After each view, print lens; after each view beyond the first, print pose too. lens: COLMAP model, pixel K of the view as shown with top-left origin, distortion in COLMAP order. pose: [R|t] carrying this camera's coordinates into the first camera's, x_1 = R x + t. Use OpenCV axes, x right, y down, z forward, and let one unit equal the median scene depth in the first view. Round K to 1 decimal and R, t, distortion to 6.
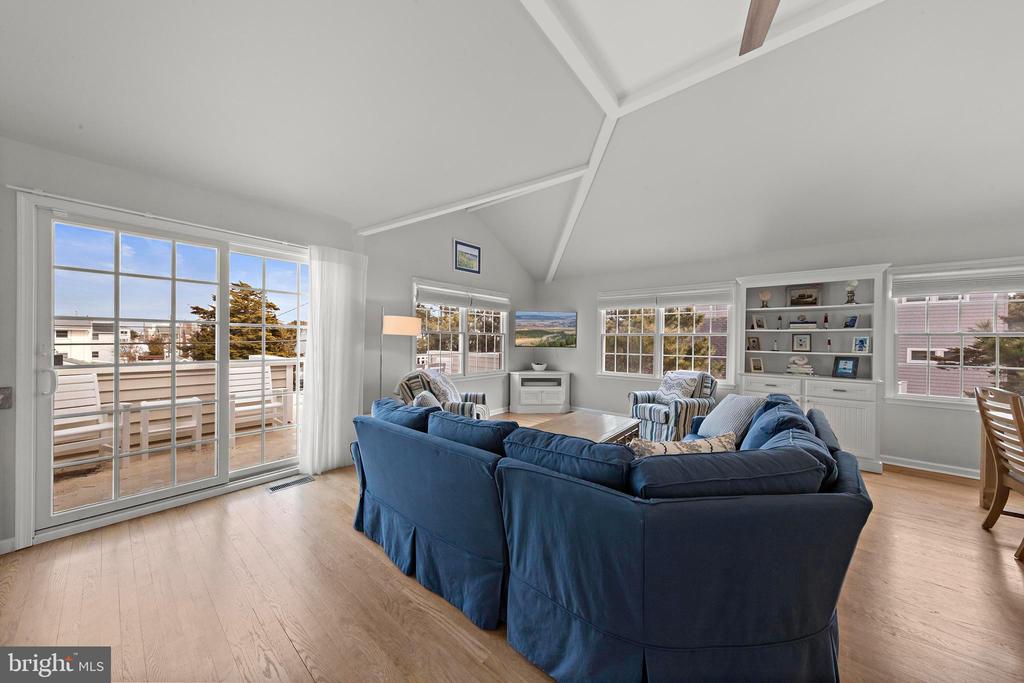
lens RADIAL K [[331.6, 0, 515.1], [0, 331.6, 341.6], [0, 0, 1]] dist [0.005798, -0.000098]
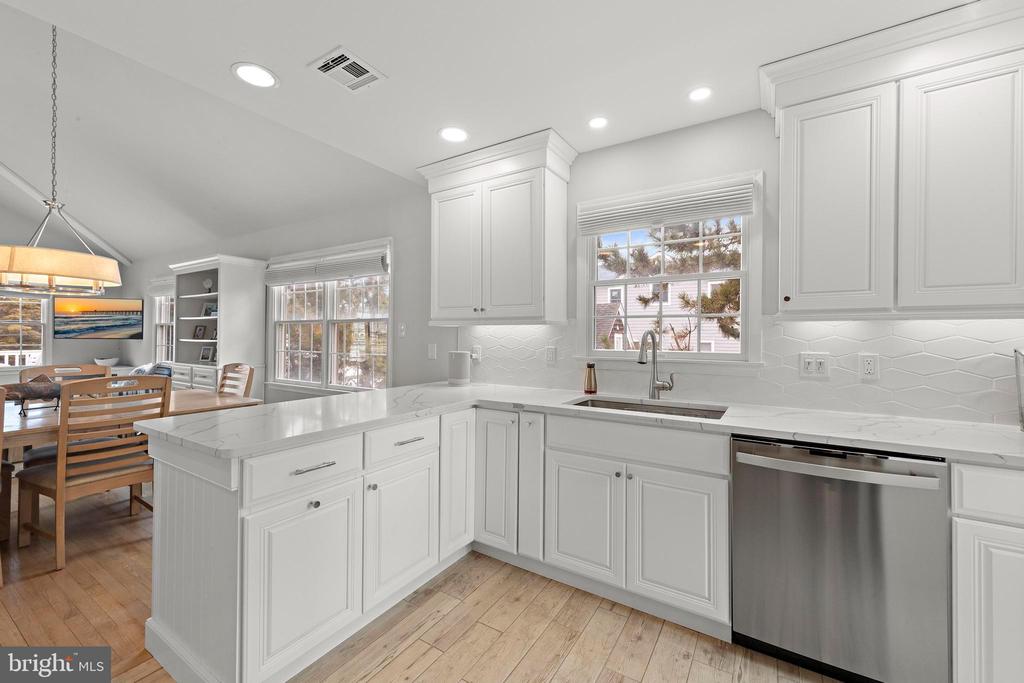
lens RADIAL K [[411.8, 0, 511.4], [0, 411.8, 335.8], [0, 0, 1]] dist [0.007657, 0.000001]
pose [[0.992326, -0.005173, 0.123540, 1.477492], [0.005621, 0.999979, -0.003276, 0.026083], [-0.123520, 0.003946, 0.992334, -0.320111]]
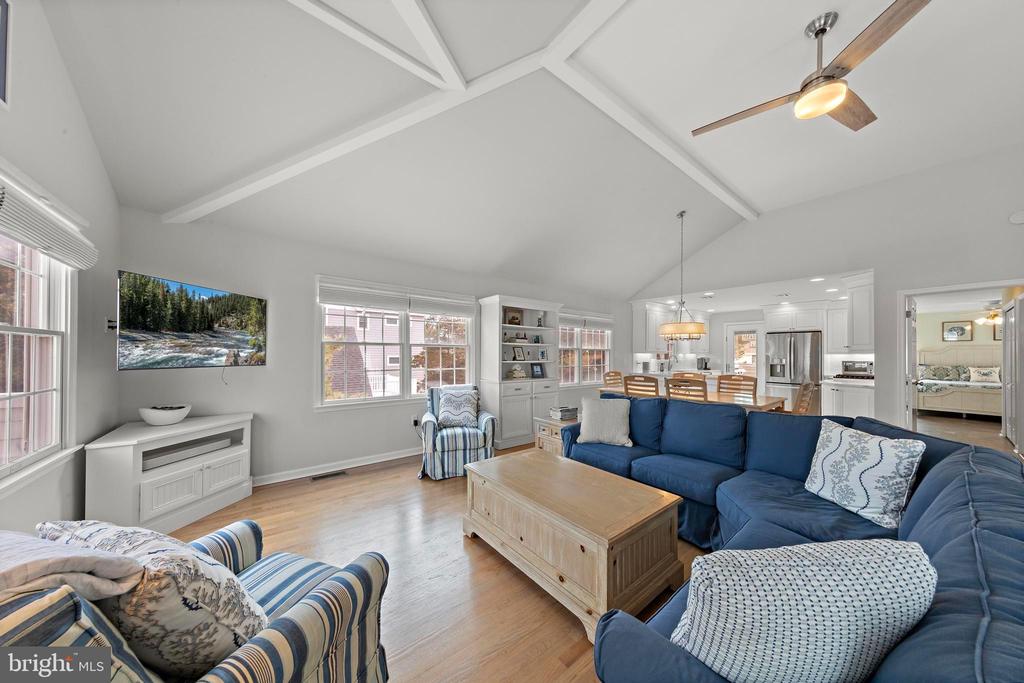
lens RADIAL K [[325.3, 0, 511.0], [0, 325.3, 352.6], [0, 0, 1]] dist [0.007845, -0.000162]
pose [[0.219612, -0.006426, 0.975566, -0.357777], [-0.000189, 0.999978, 0.006629, -0.009410], [-0.975587, -0.001640, 0.219606, 0.706028]]
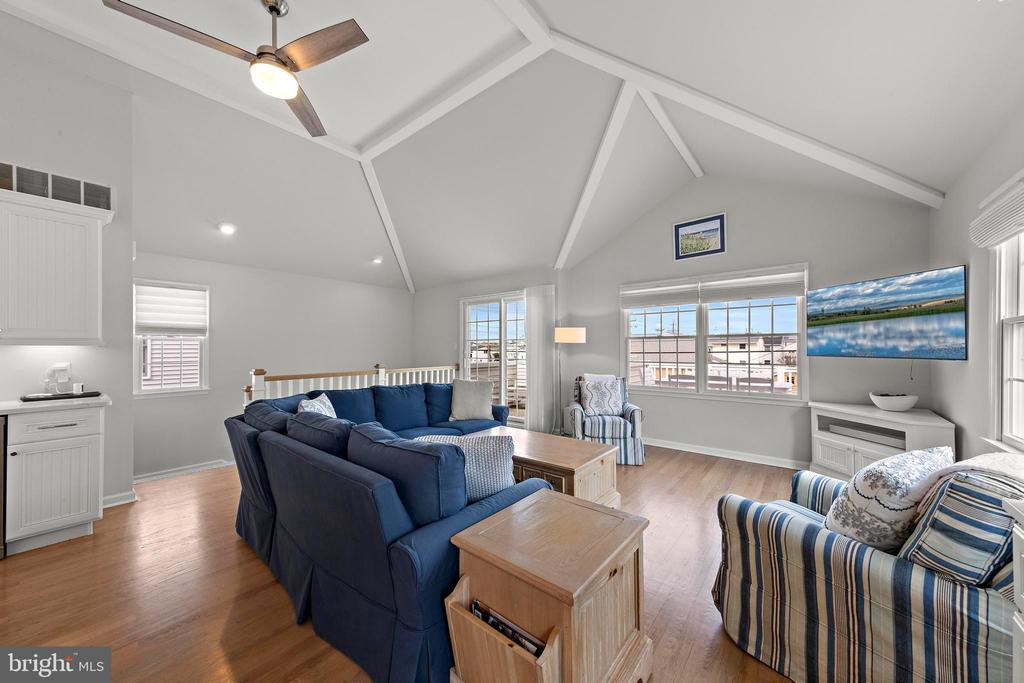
lens RADIAL K [[360.1, 0, 511.9], [0, 360.1, 347.3], [0, 0, 1]] dist [0.008114, -0.000138]
pose [[0.000055, -0.013968, -0.999902, 0.850595], [-0.001332, 0.999902, -0.013968, 0.013604], [0.999999, 0.001332, 0.000037, 0.709332]]
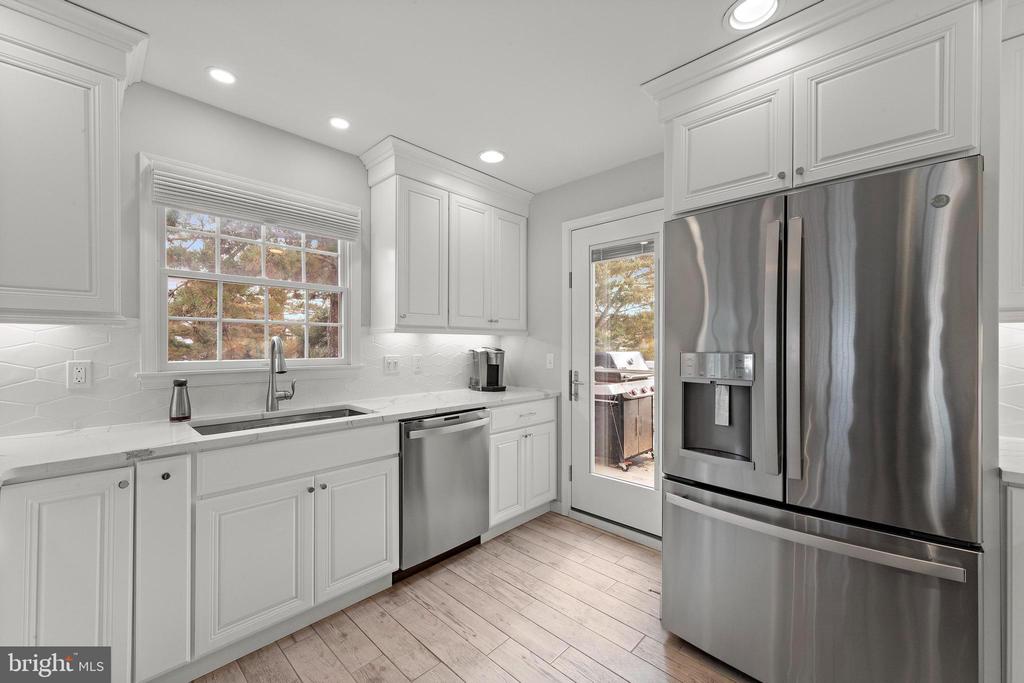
lens RADIAL K [[406.6, 0, 514.5], [0, 406.6, 346.1], [0, 0, 1]] dist [0.002055, 0.000118]
pose [[0.076364, -0.013084, 0.996994, 1.250479], [0.003140, 0.999912, 0.012882, 0.023296], [-0.997075, 0.002147, 0.076399, -0.132642]]
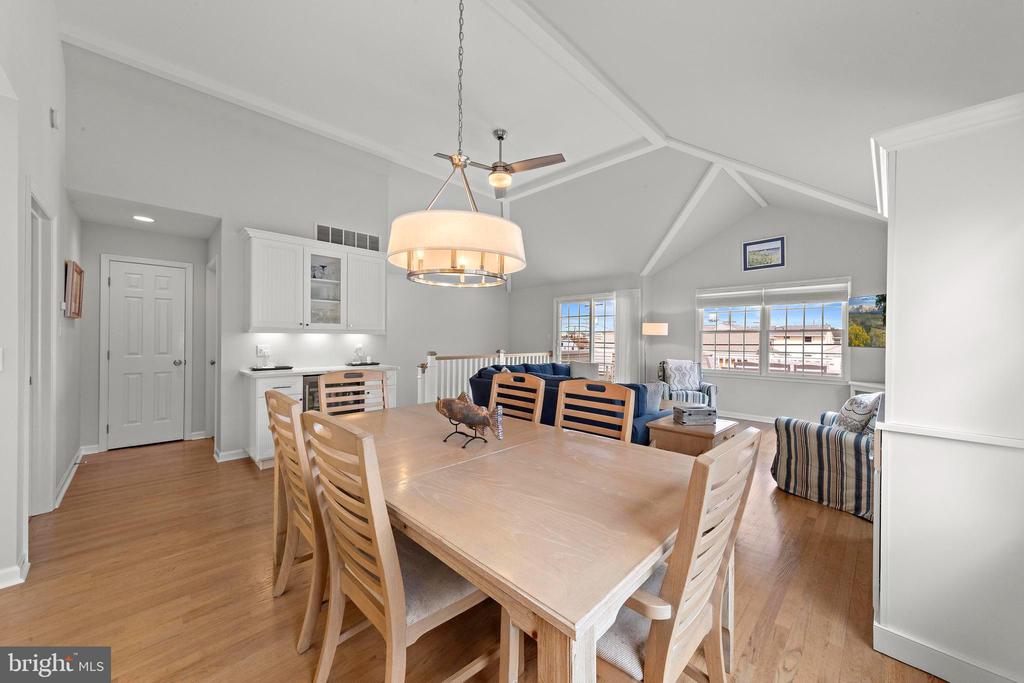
lens RADIAL K [[371.4, 0, 515.8], [0, 371.4, 339.1], [0, 0, 1]] dist [0.008152, 0.000046]
pose [[-0.098089, -0.010242, -0.995125, 1.269693], [-0.013394, 0.999870, -0.008970, 0.021231], [0.995087, 0.012449, -0.098214, 0.478003]]
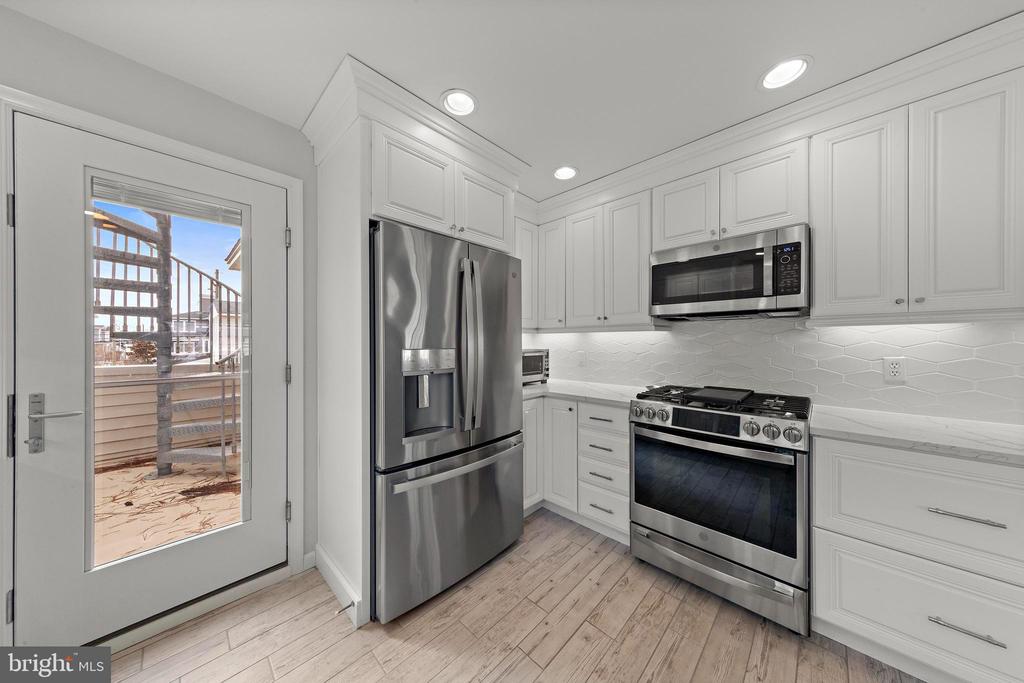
lens RADIAL K [[319.4, 0, 512.0], [0, 319.4, 341.5], [0, 0, 1]] dist [0.002700, 0.000068]
pose [[-0.996828, -0.009557, 0.079004, 1.520353], [-0.009376, 0.999953, 0.002651, 0.024731], [-0.079026, 0.001902, -0.996871, 0.065641]]
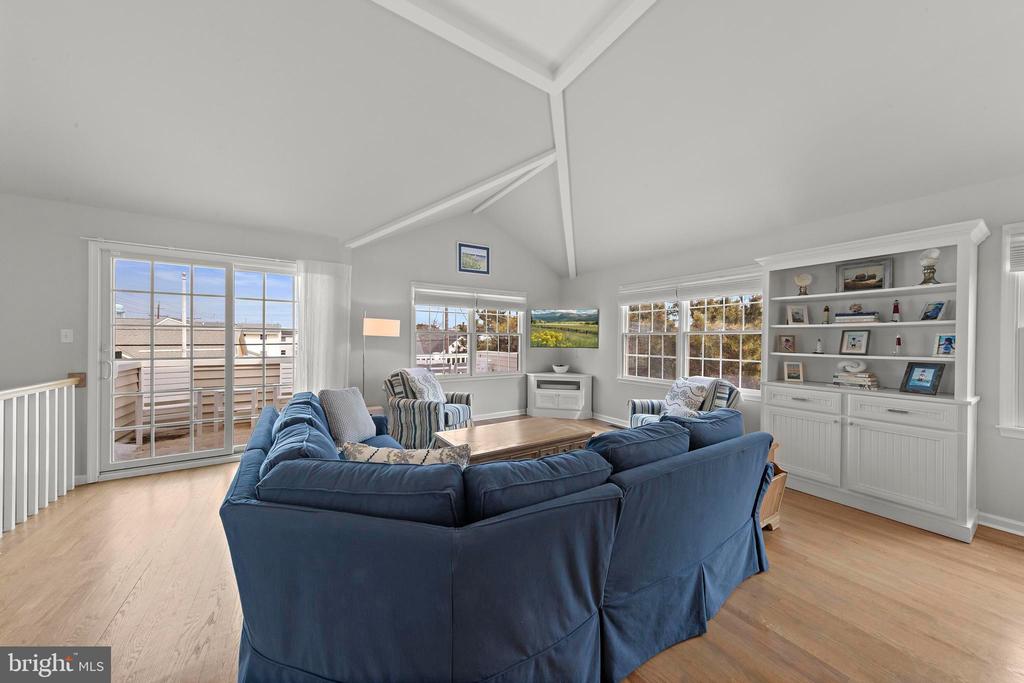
lens RADIAL K [[338.7, 0, 515.8], [0, 338.7, 341.7], [0, 0, 1]] dist [0.006522, -0.000170]
pose [[0.951242, -0.002340, -0.308438, 0.368355], [0.001809, 0.999996, -0.002008, 0.002127], [0.308441, 0.001352, 0.951242, 0.071438]]
